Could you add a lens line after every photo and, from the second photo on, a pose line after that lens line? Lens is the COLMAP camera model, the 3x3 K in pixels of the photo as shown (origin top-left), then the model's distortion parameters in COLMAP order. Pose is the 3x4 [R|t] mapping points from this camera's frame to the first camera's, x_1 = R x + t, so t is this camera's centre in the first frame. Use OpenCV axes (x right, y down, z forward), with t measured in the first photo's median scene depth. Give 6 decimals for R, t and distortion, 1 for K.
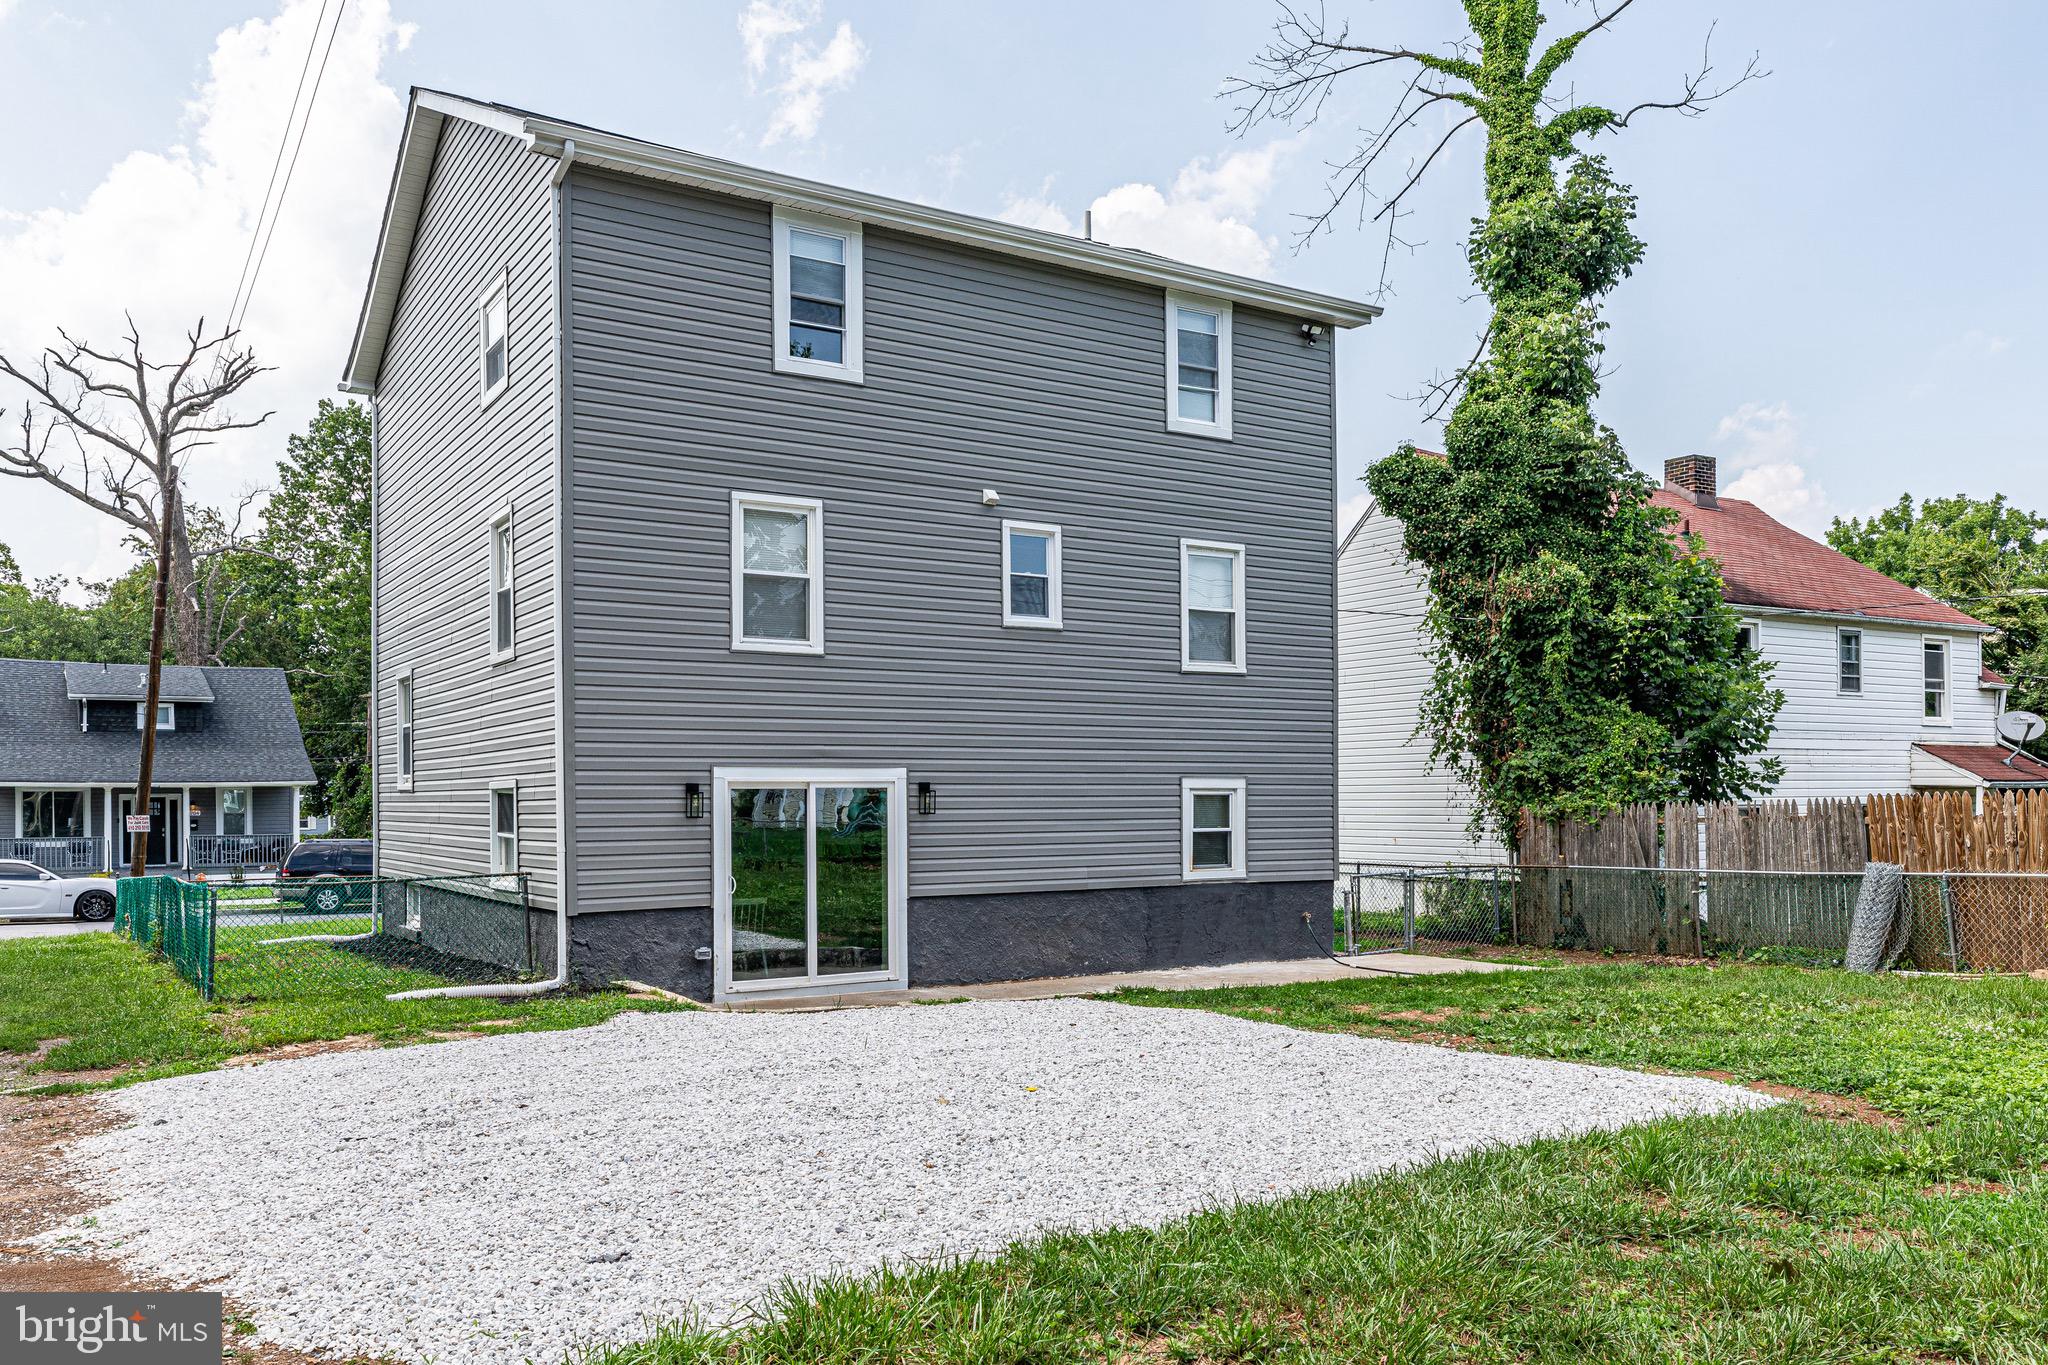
lens RADIAL K [[1579.8, 0, 1031.3], [0, 1579.8, 803.7], [0, 0, 1]] dist [0.003524, 0.000148]
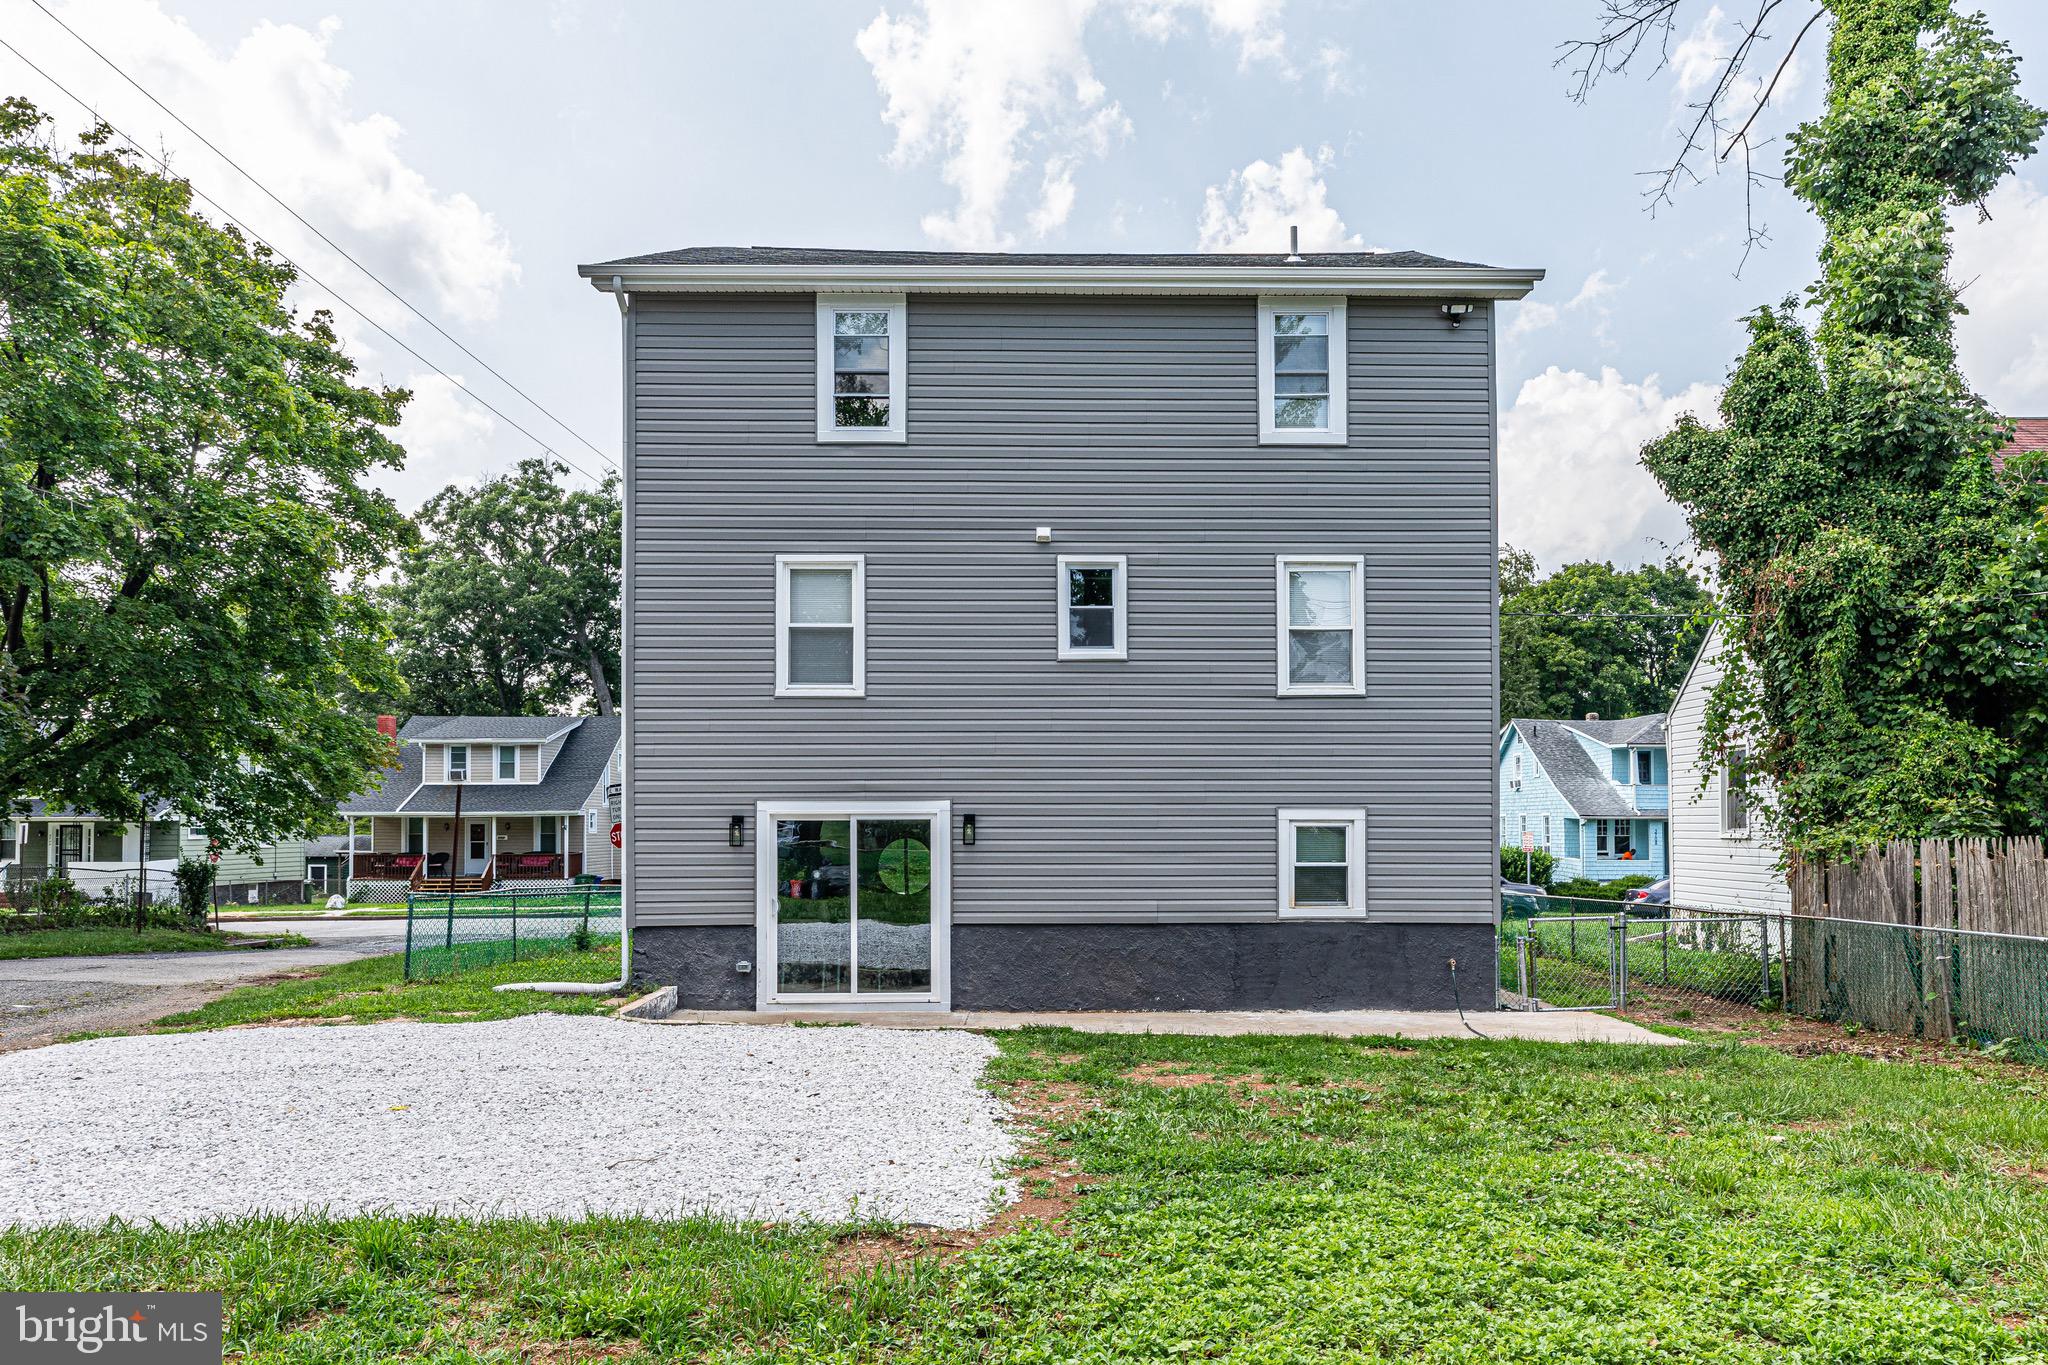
lens RADIAL K [[1459.7, 0, 1027.2], [0, 1459.7, 801.1], [0, 0, 1]] dist [-0.001102, 0.002358]
pose [[0.853644, -0.005051, -0.520832, 0.423864], [-0.004622, 0.999840, -0.017271, -0.005174], [0.520836, 0.017151, 0.853485, 0.179608]]
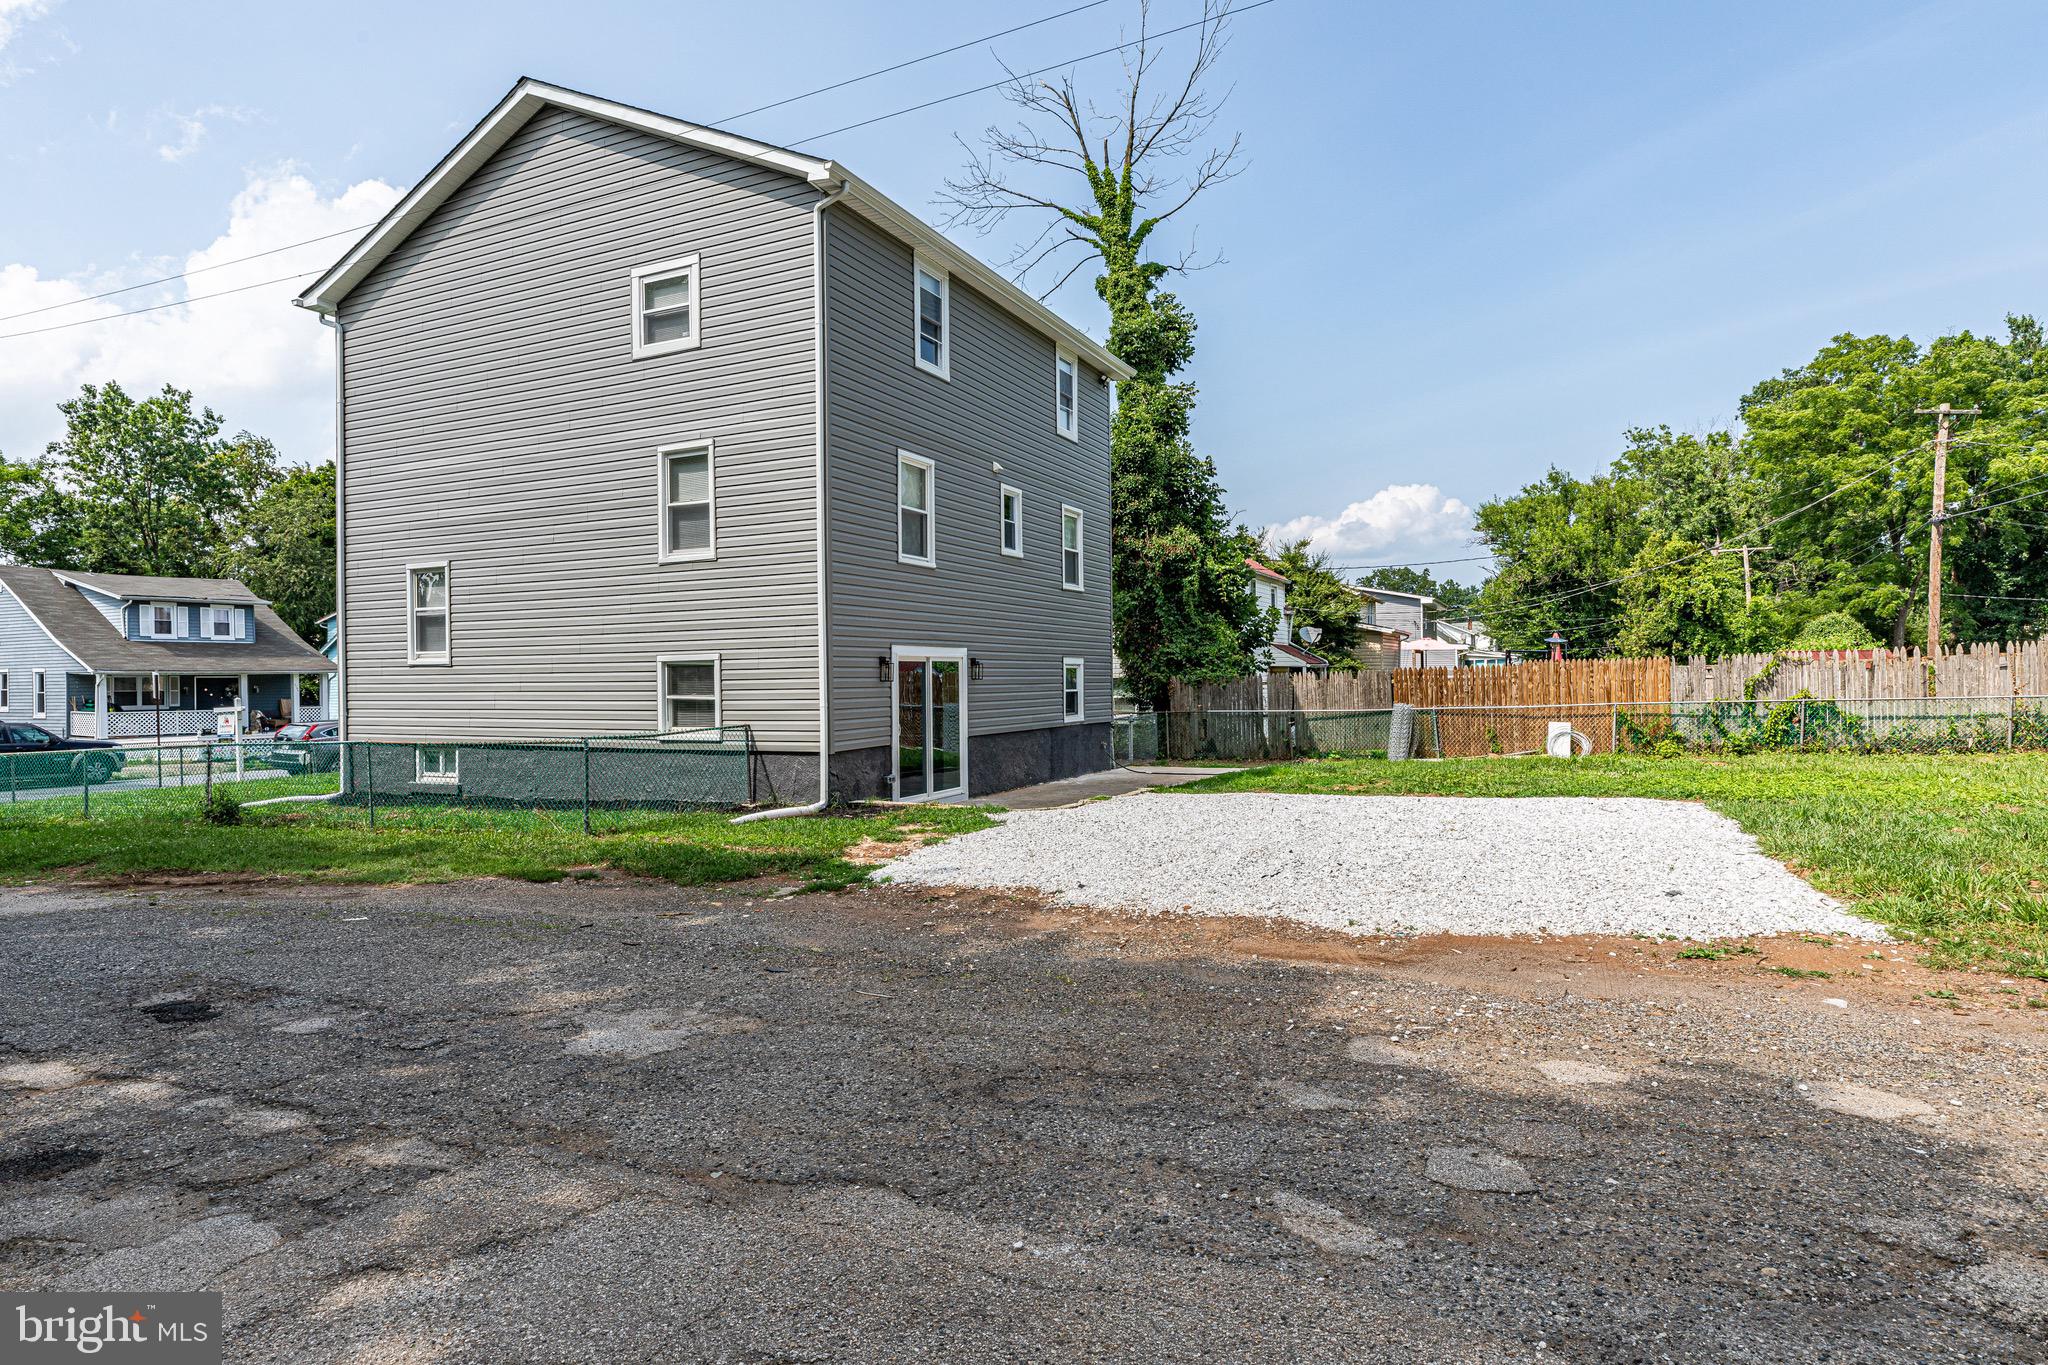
lens RADIAL K [[1120.5, 0, 1024.0], [0, 1120.5, 682.5], [0, 0, 1]] dist [-0.000129, -0.000063]
pose [[0.848532, -0.005072, 0.529120, -0.527164], [0.006529, 0.999978, -0.000886, 0.009374], [-0.529104, 0.004206, 0.848546, 0.081632]]
